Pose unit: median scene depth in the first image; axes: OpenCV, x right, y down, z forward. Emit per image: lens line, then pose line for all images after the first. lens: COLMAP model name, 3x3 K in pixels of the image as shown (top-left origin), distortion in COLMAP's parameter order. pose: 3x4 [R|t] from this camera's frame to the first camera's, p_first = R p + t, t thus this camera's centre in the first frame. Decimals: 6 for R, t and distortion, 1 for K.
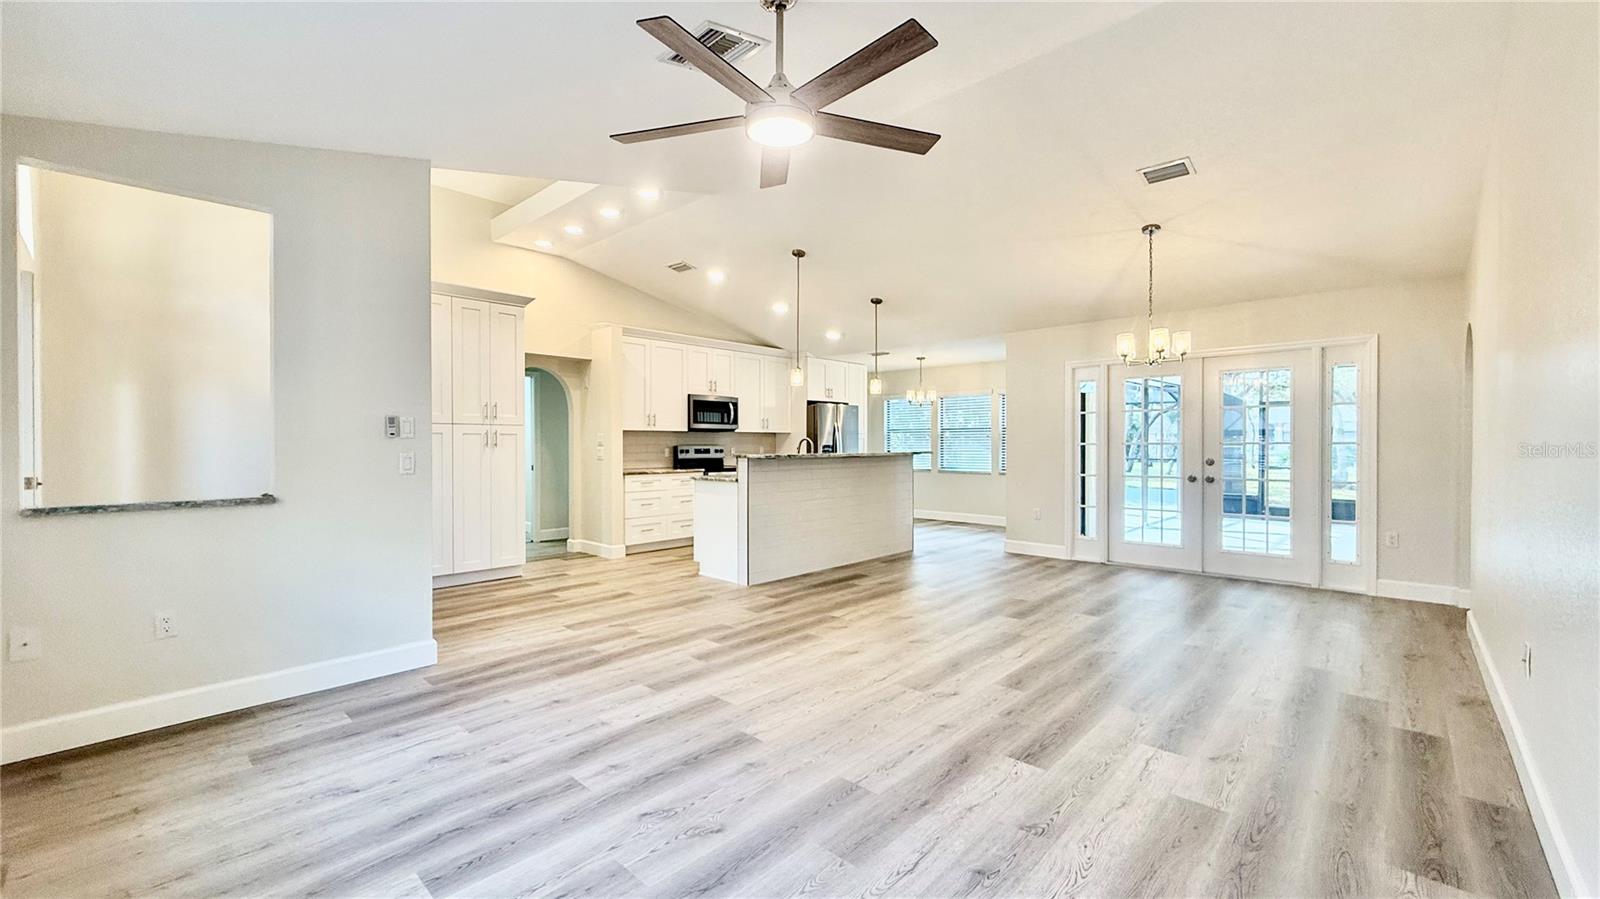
lens RADIAL K [[639.6, 0, 796.8], [0, 639.6, 449.4], [0, 0, 1]] dist [0.000094, 0.000197]
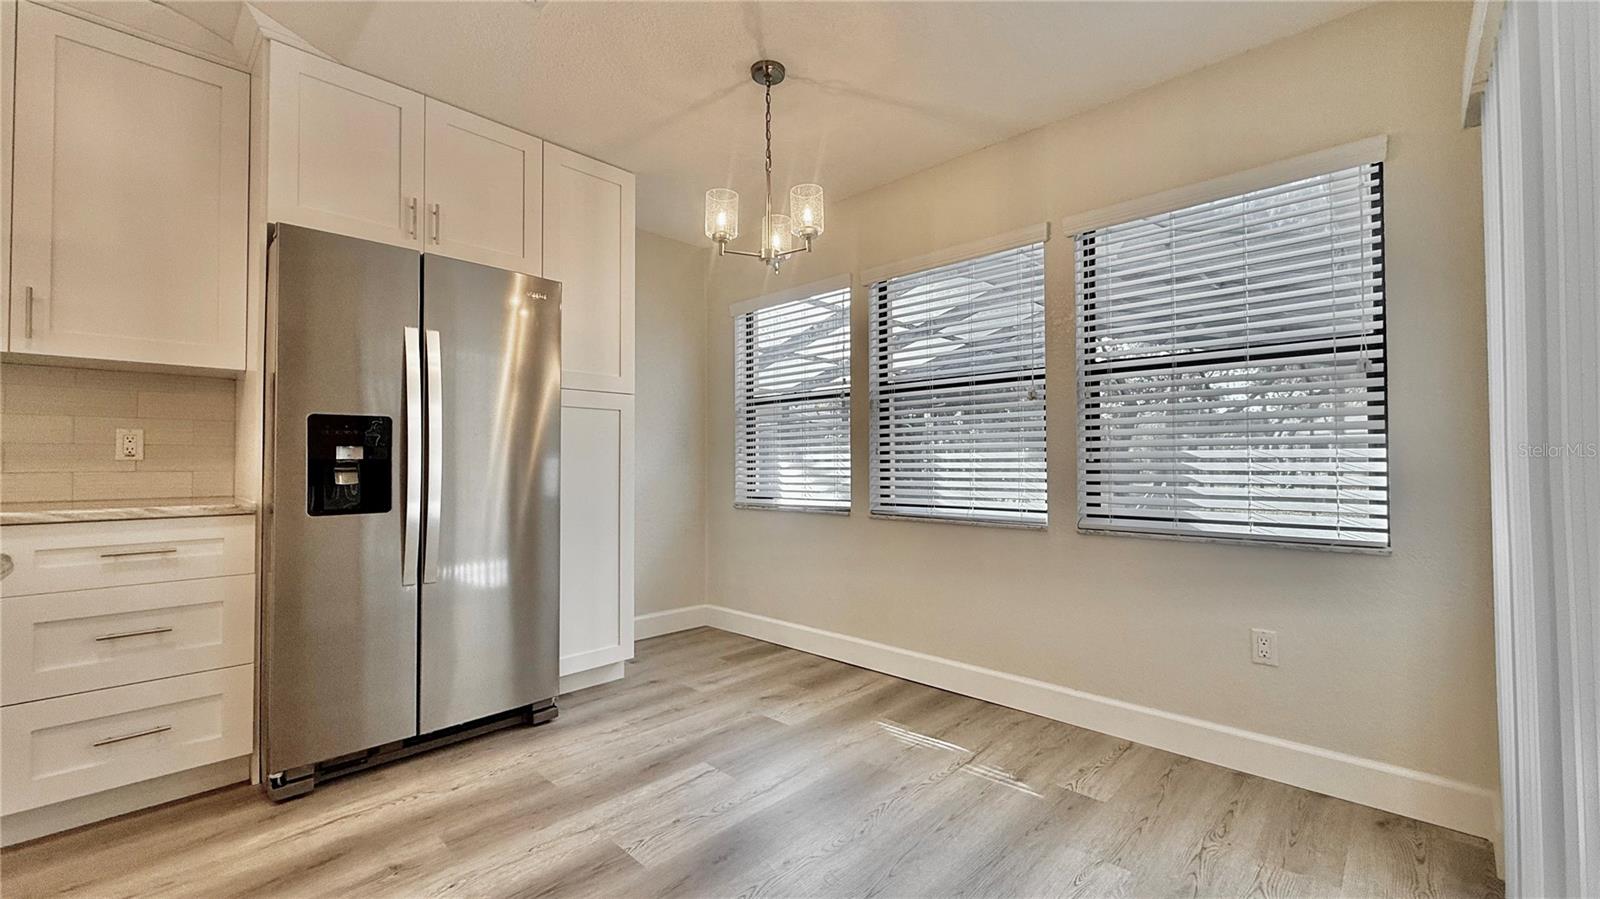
lens RADIAL K [[639.7, 0, 793.2], [0, 639.7, 453.5], [0, 0, 1]] dist [0.008360, 0.000428]
pose [[0.999906, -0.001550, -0.013633, 0.342066], [0.001189, 0.999649, -0.026483, 0.021702], [0.013670, 0.026464, 0.999556, 1.245892]]
